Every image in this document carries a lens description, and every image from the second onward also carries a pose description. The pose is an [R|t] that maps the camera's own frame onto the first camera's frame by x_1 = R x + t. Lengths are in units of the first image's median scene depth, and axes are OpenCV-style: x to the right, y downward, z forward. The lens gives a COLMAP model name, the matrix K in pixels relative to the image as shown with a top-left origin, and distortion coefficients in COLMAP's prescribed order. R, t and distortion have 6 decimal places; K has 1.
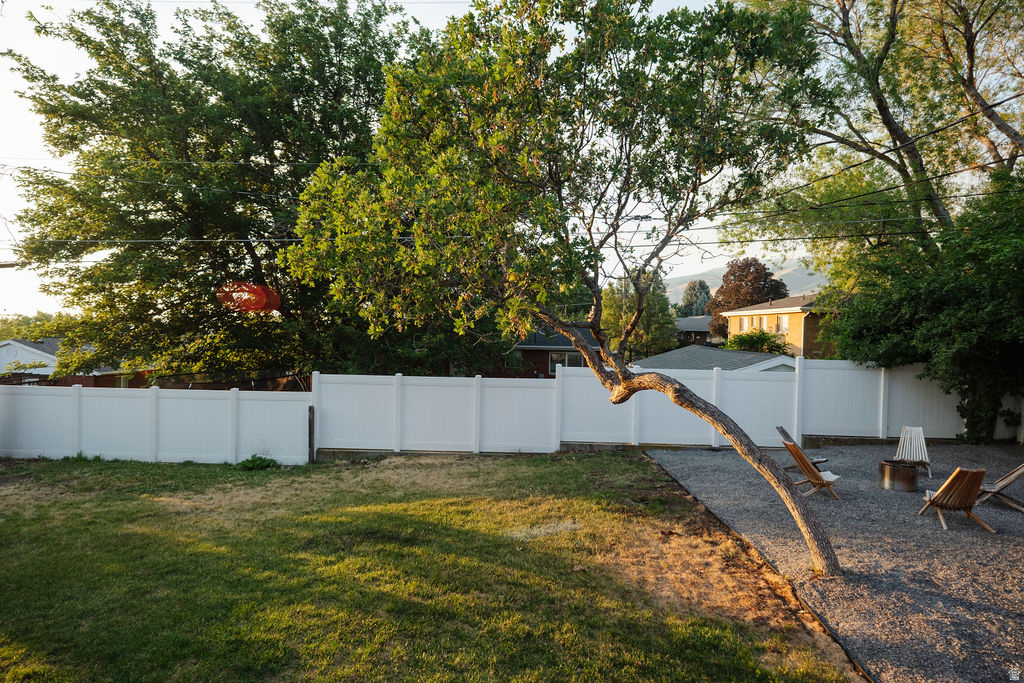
lens RADIAL K [[511.9, 0, 516.6], [0, 511.9, 338.0], [0, 0, 1]] dist [-0.002715, -0.001442]
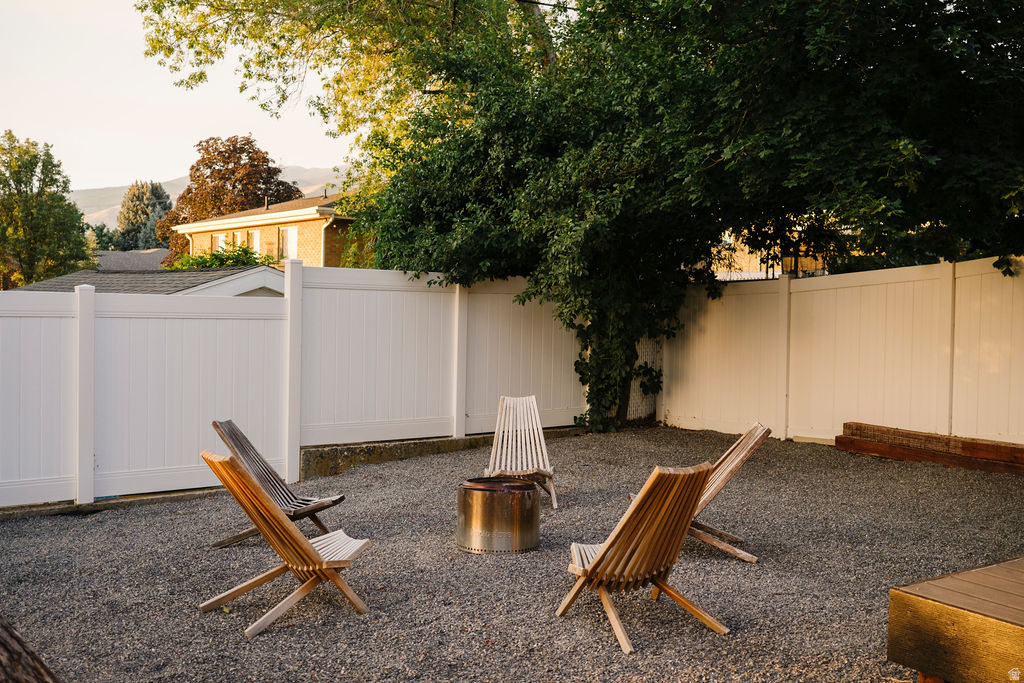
lens RADIAL K [[1010.1, 0, 512.6], [0, 1010.1, 341.8], [0, 0, 1]] dist [-0.016979, 0.000000]
pose [[0.774014, -0.033433, 0.632286, 0.184108], [0.004885, 0.998891, 0.046838, 0.069198], [-0.633150, -0.033165, 0.773318, 0.271751]]
